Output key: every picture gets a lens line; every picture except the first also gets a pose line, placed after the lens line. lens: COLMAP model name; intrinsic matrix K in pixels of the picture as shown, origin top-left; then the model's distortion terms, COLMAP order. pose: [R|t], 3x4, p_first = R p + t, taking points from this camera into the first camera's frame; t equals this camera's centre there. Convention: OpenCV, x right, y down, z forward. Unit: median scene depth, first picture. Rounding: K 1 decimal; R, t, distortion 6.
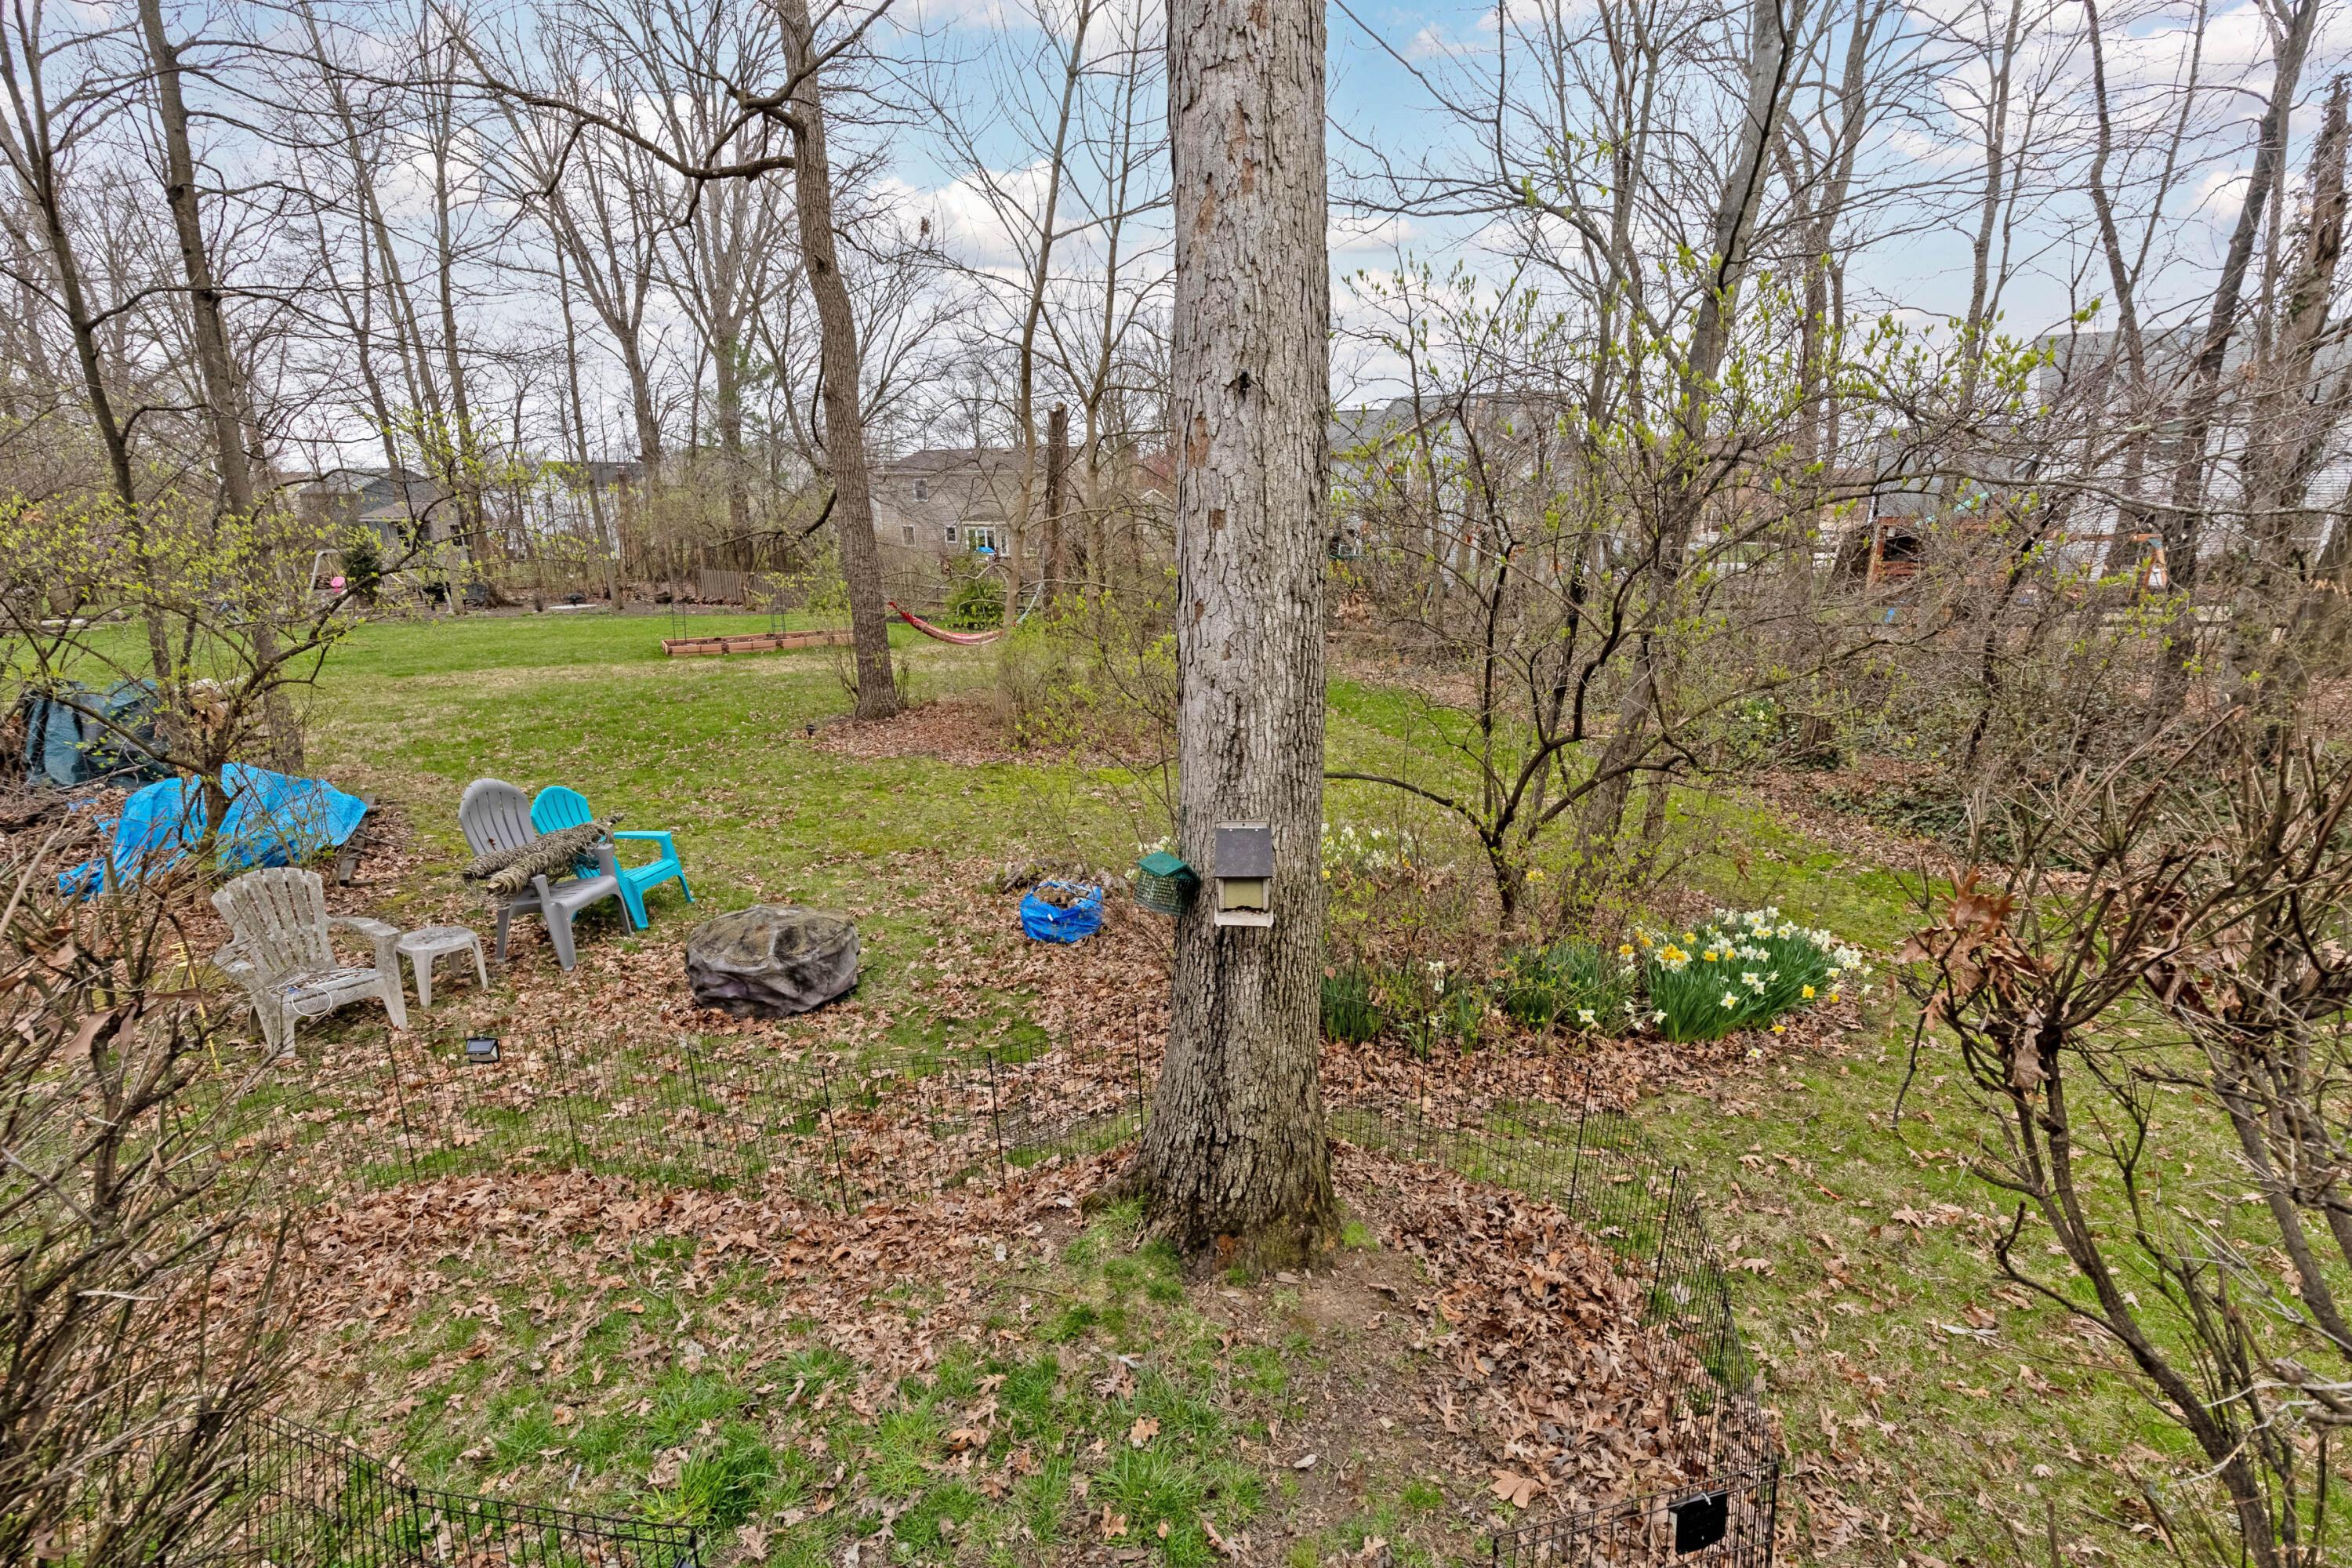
lens RADIAL K [[1039.4, 0, 1176.0], [0, 1039.4, 784.0], [0, 0, 1]] dist [0.001247, 0.000364]
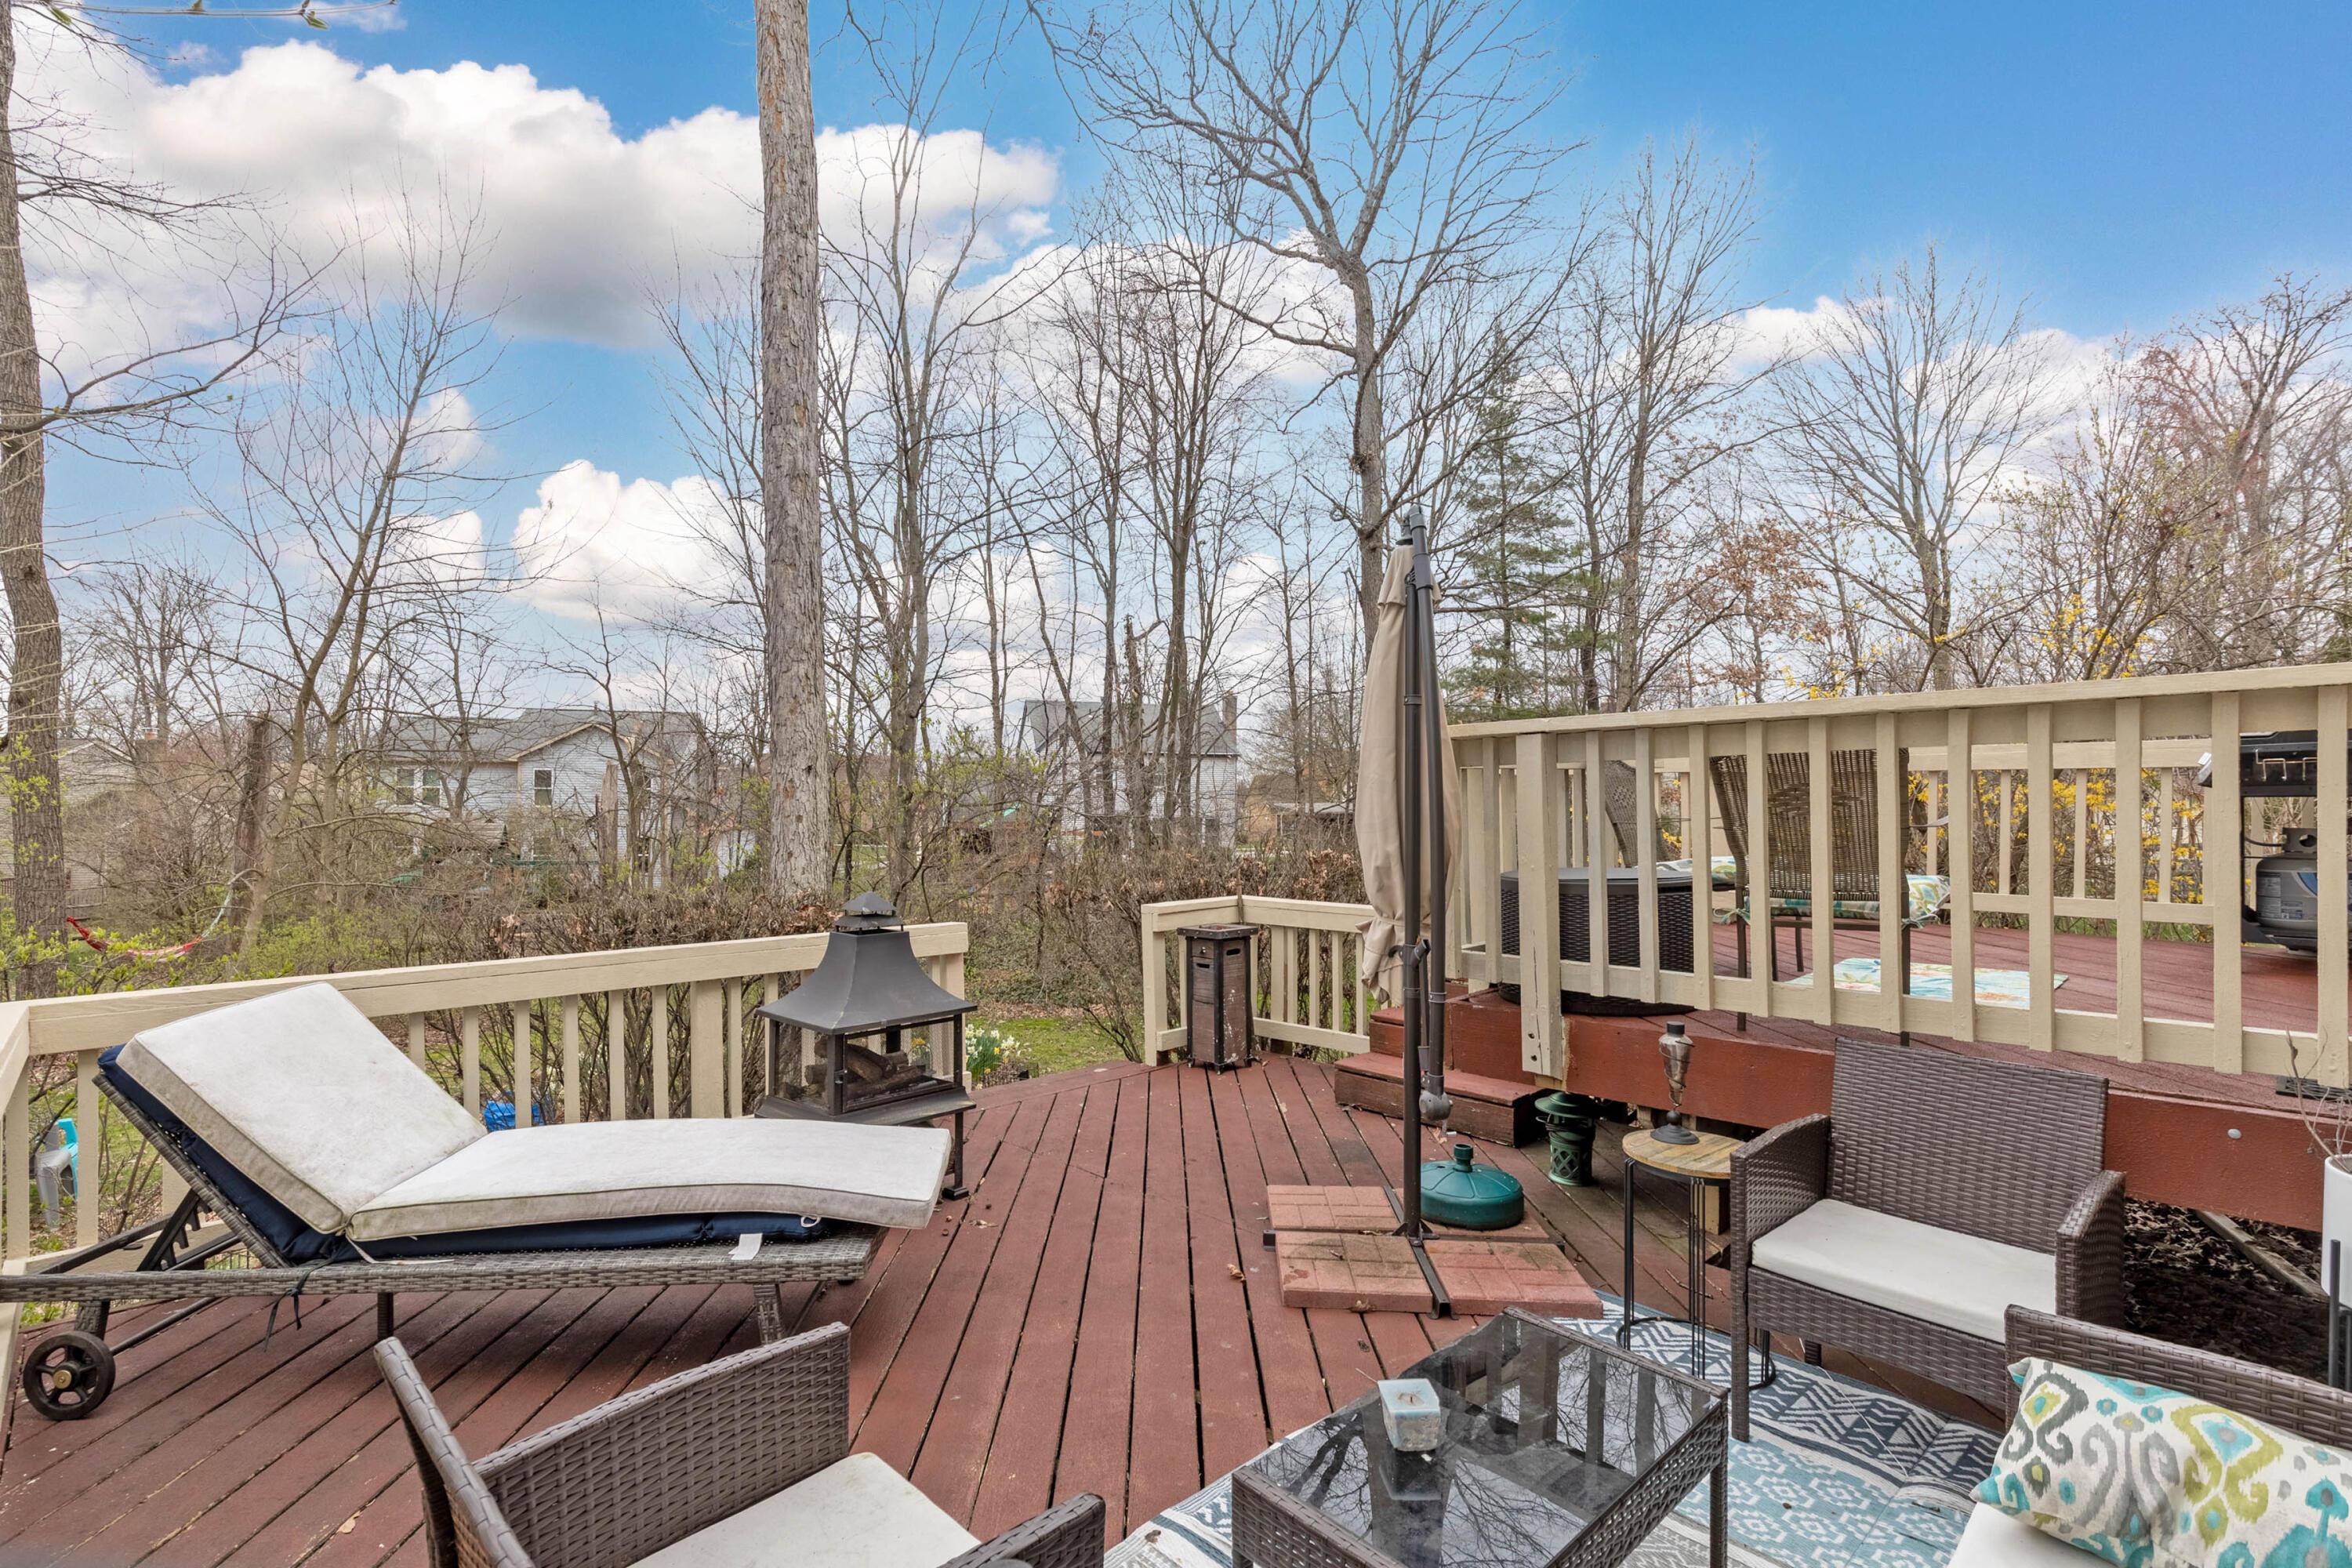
lens RADIAL K [[1072.6, 0, 1224.0], [0, 1072.6, 783.2], [0, 0, 1]] dist [0.012761, 0.000236]
pose [[0.664842, 0.026660, 0.746508, -1.084218], [0.185974, 0.961987, -0.199985, 0.331742], [-0.723463, 0.271789, 0.634612, -1.259042]]
